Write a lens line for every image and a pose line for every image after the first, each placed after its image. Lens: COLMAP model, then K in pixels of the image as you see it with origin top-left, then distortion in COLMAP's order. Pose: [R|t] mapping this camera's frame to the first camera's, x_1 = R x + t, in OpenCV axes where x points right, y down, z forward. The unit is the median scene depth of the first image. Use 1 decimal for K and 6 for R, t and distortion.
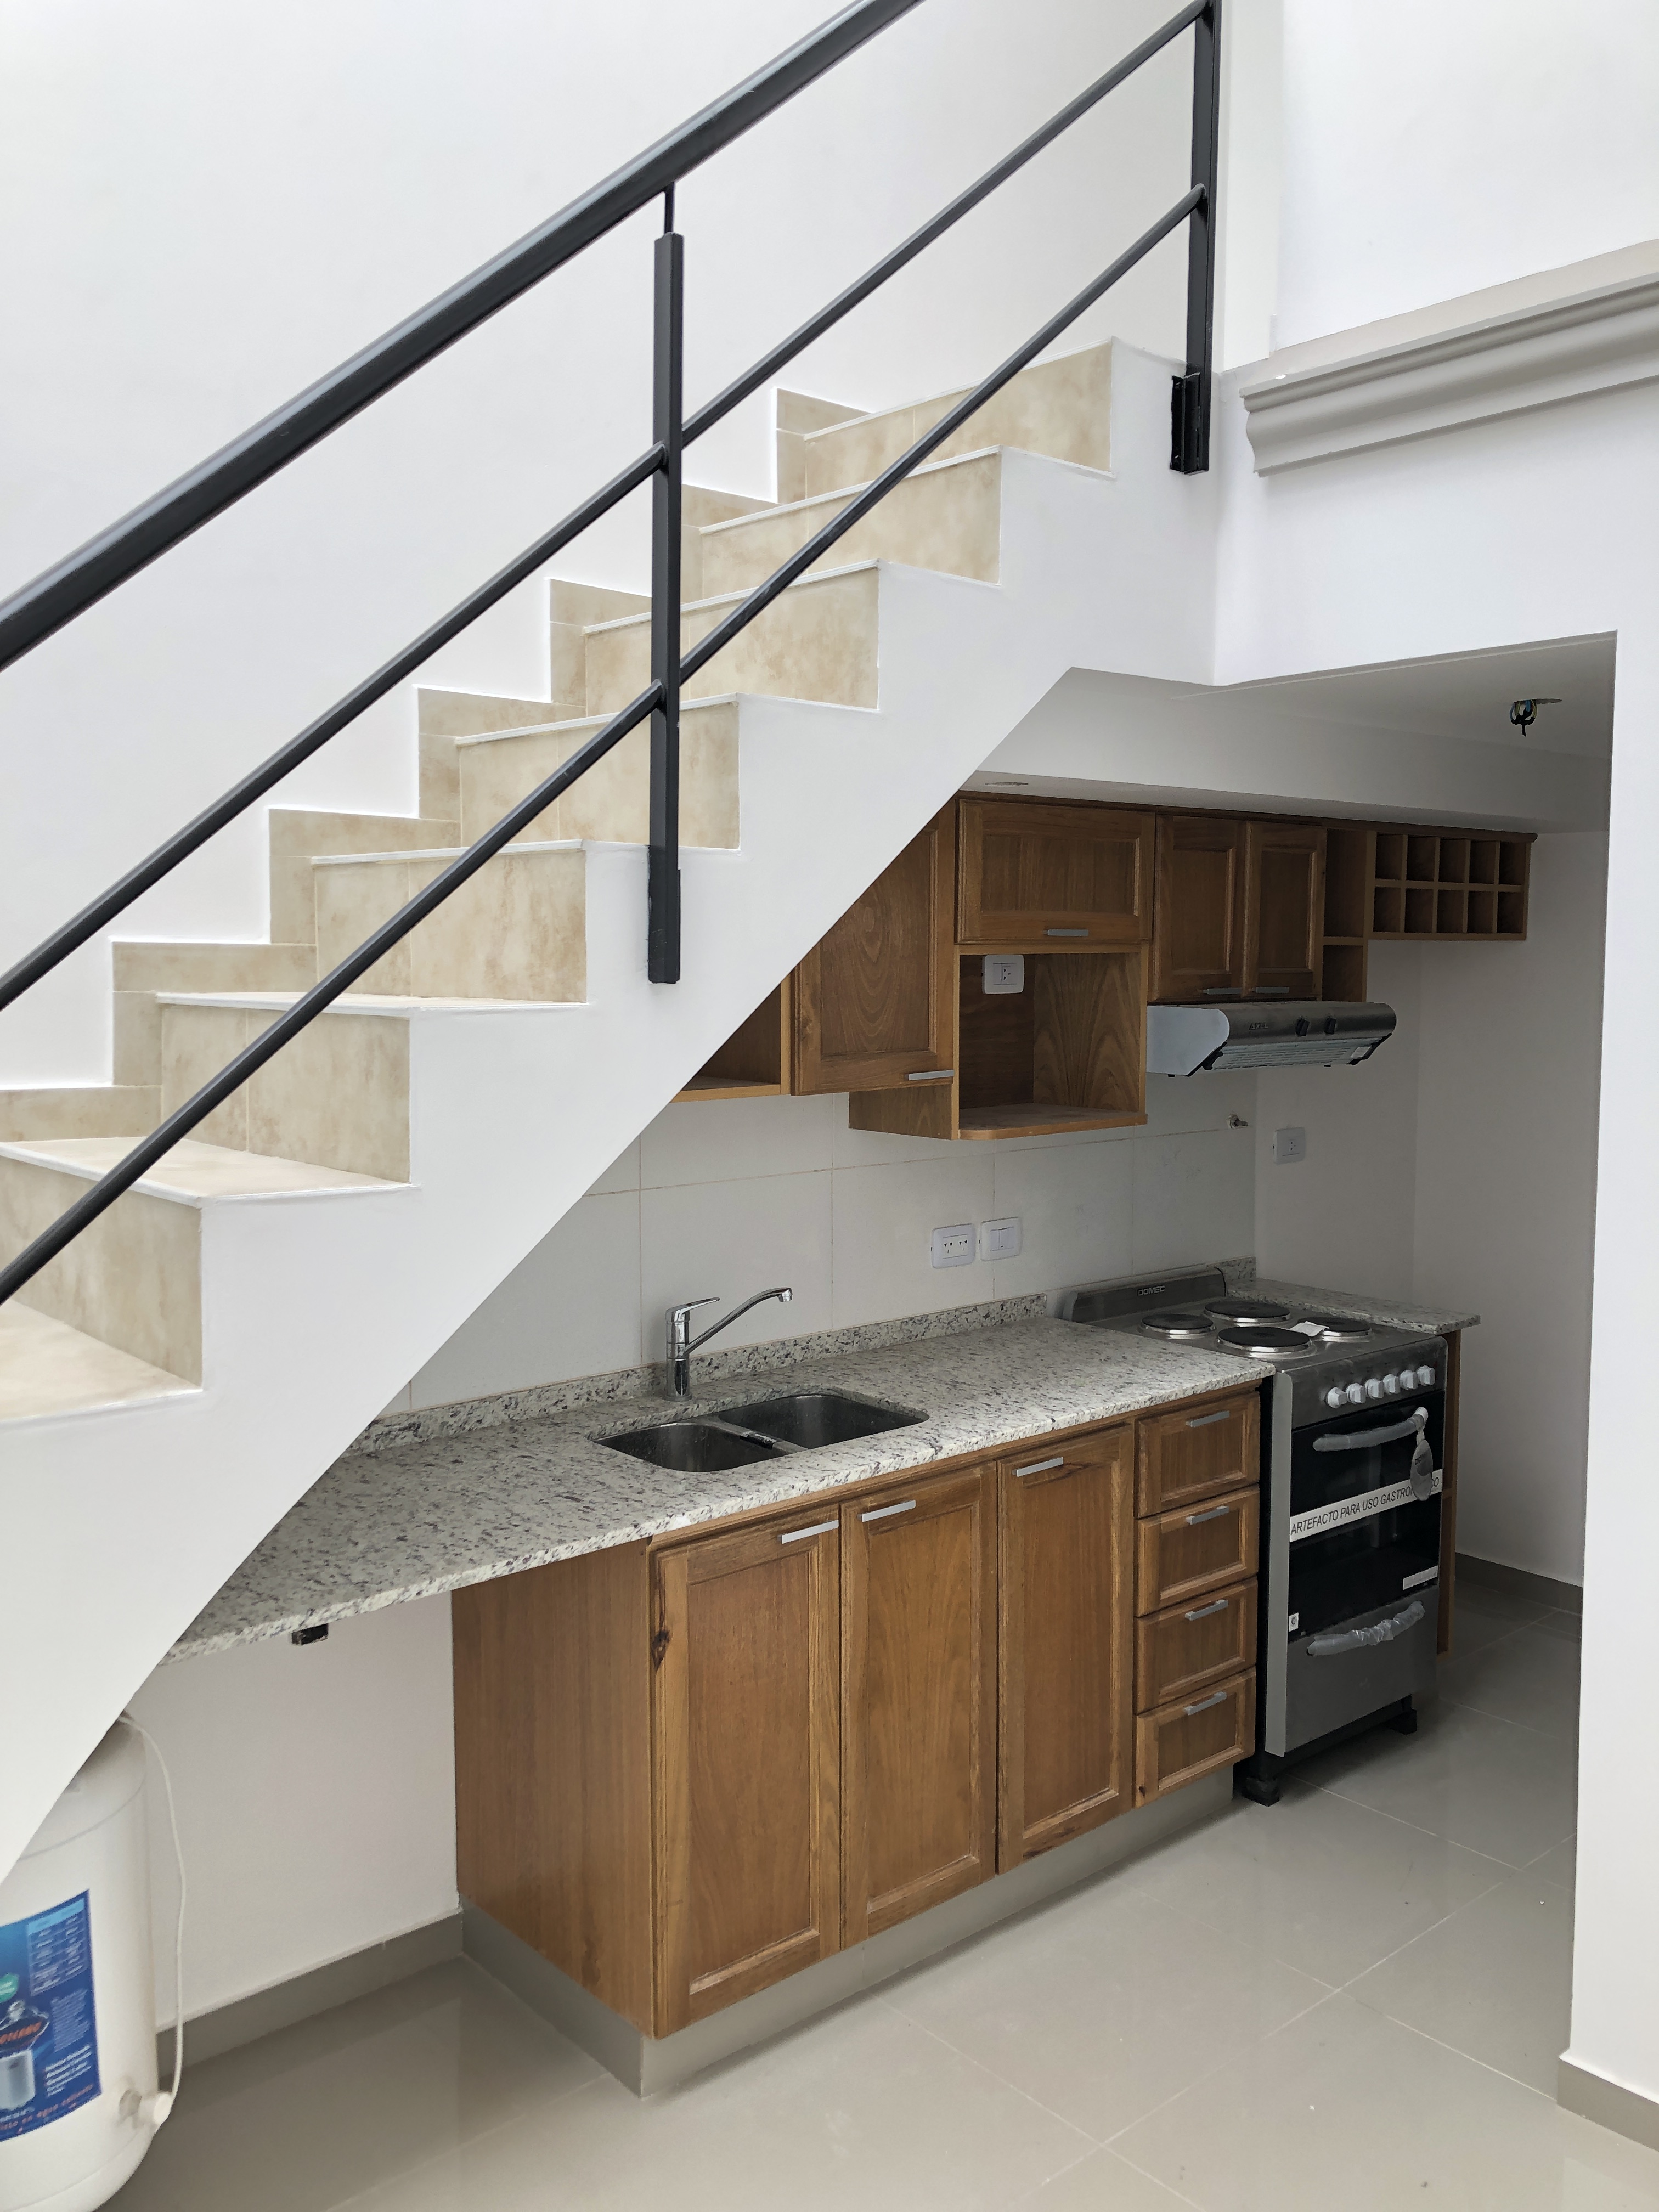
lens RADIAL K [[1774.6, 0, 789.9], [0, 1774.6, 1074.1], [0, 0, 1]] dist [0.036557, -0.063072]
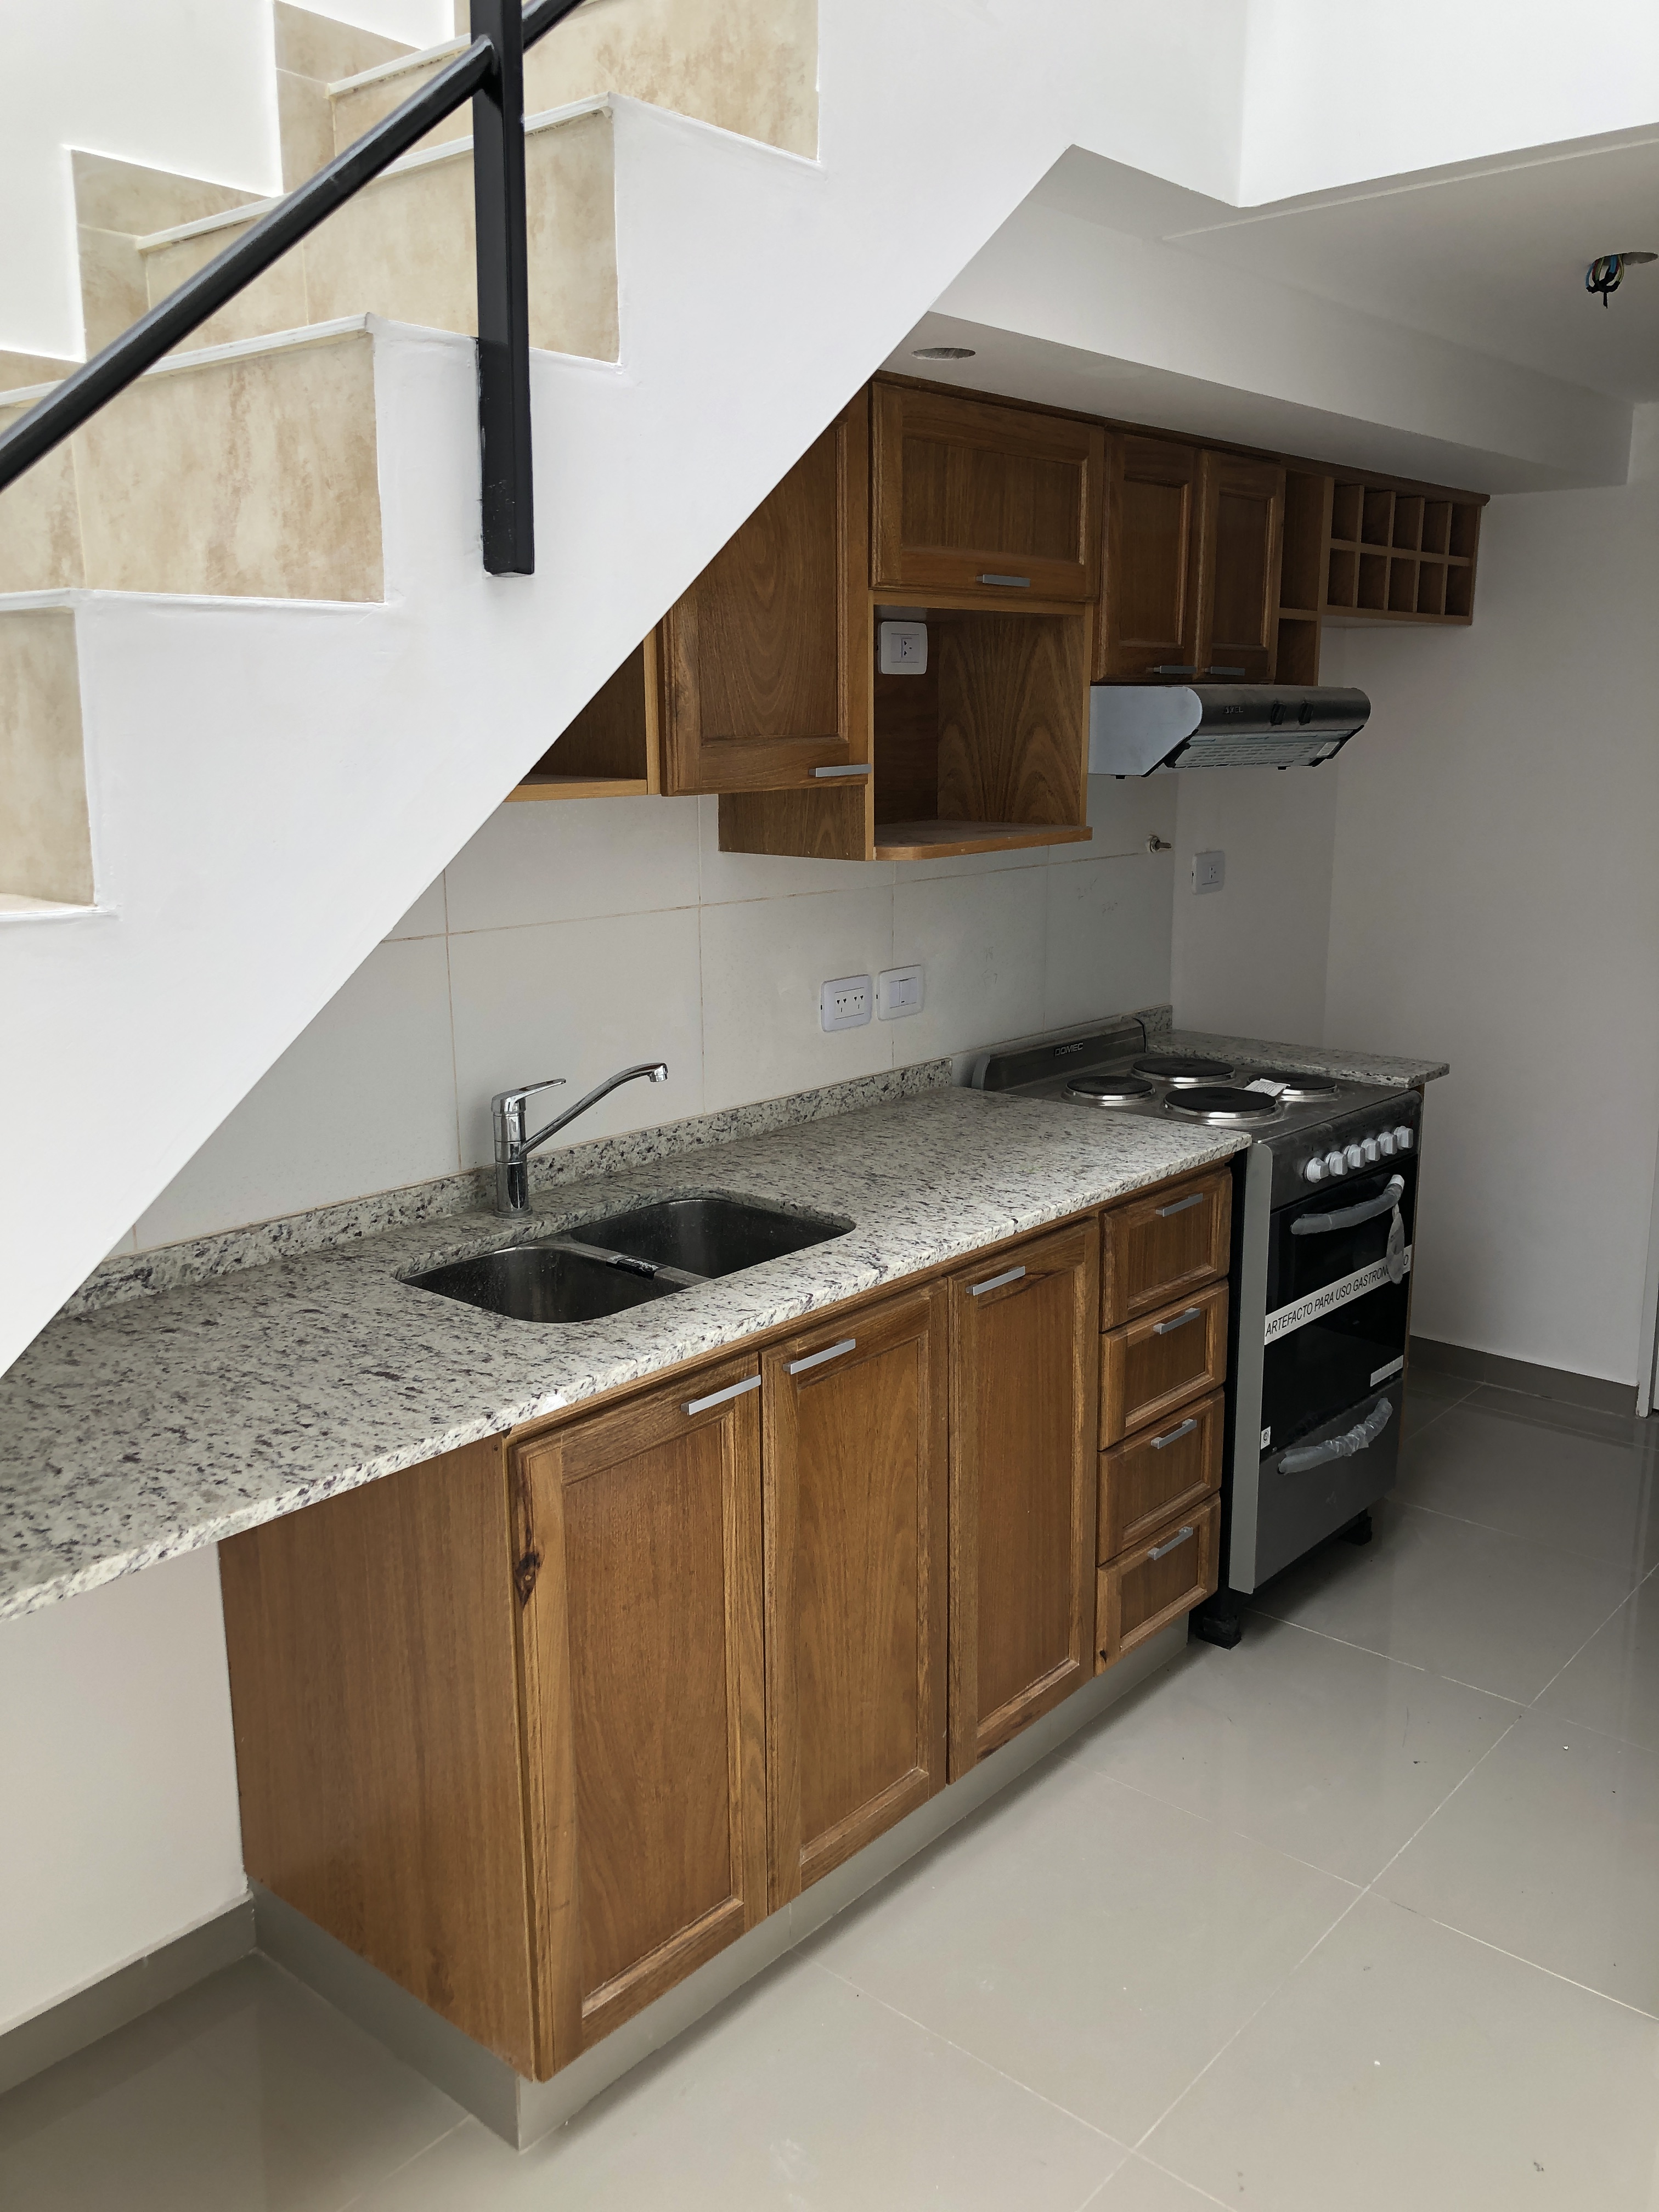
lens RADIAL K [[1794.8, 0, 816.4], [0, 1794.8, 1081.2], [0, 0, 1]] dist [0.055467, -0.096217]
pose [[0.988422, -0.036528, 0.147268, -0.048714], [0.016461, 0.990676, 0.135242, 0.028908], [-0.150835, -0.131252, 0.979807, 0.262162]]
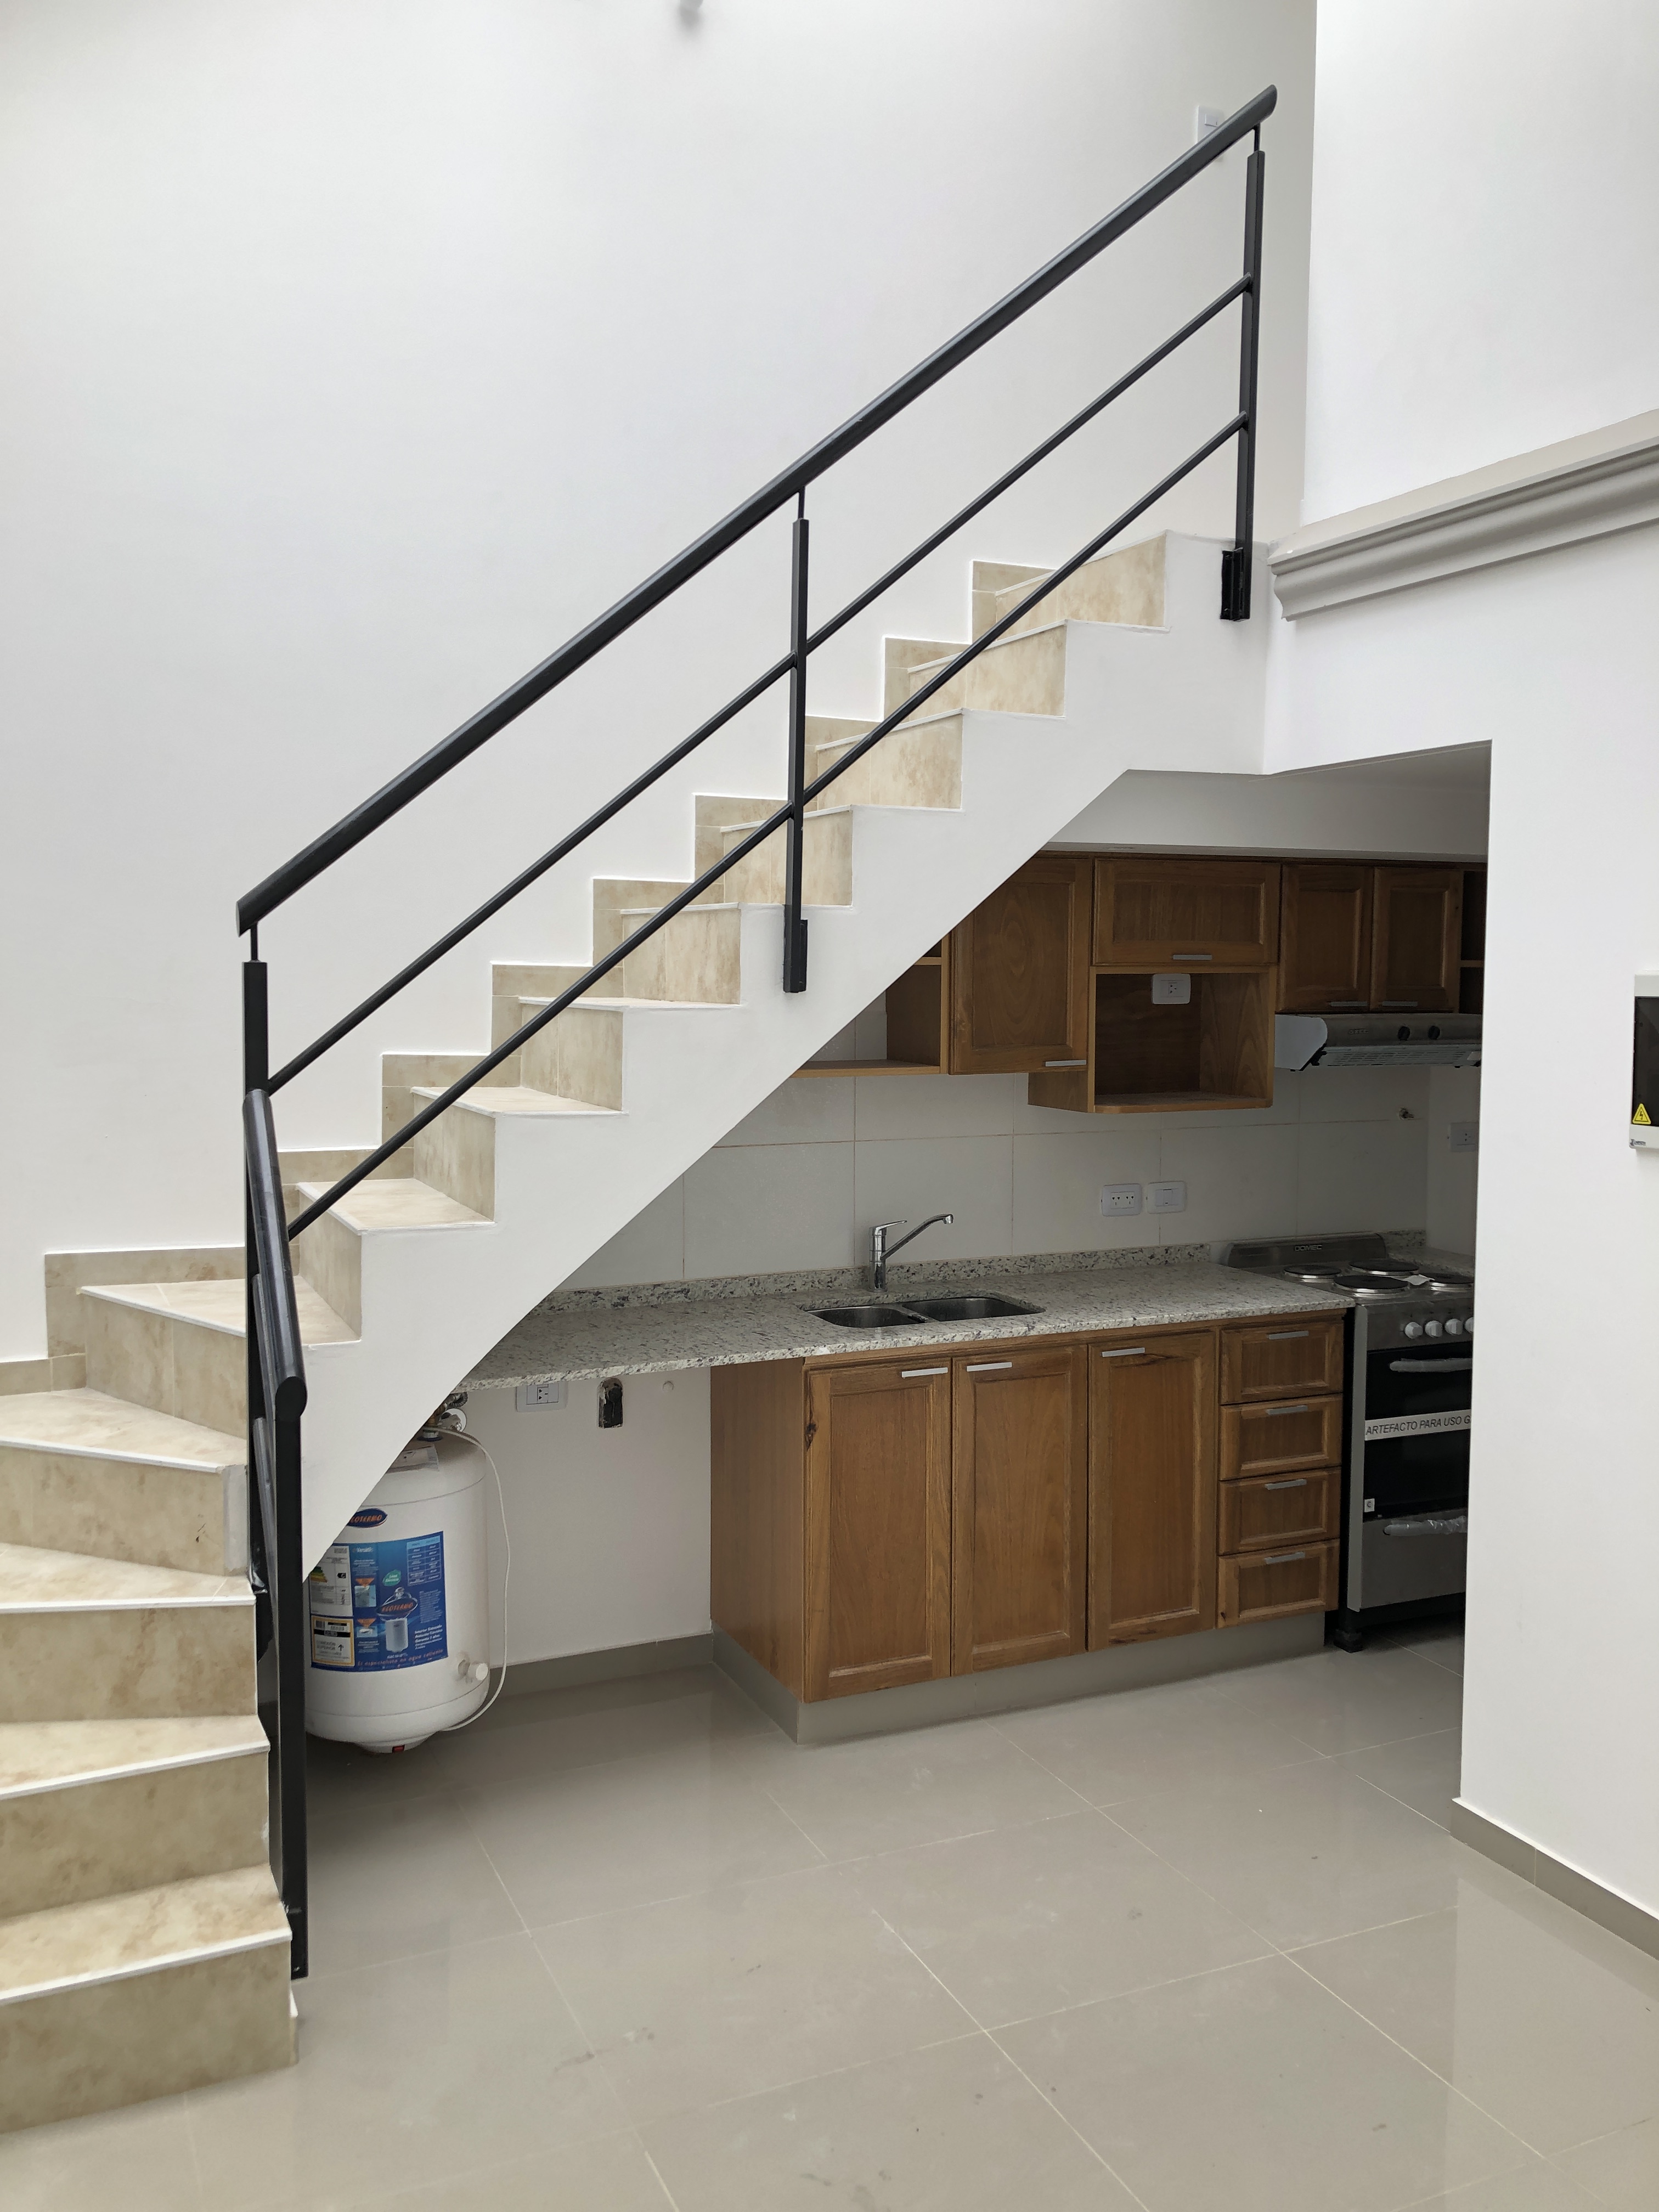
lens RADIAL K [[1794.8, 0, 816.4], [0, 1794.8, 1081.2], [0, 0, 1]] dist [0.055467, -0.096217]
pose [[0.960803, 0.022836, -0.276289, 0.289935], [-0.023971, 0.999712, -0.000729, 0.020734], [0.276193, 0.007324, 0.961074, -0.385619]]
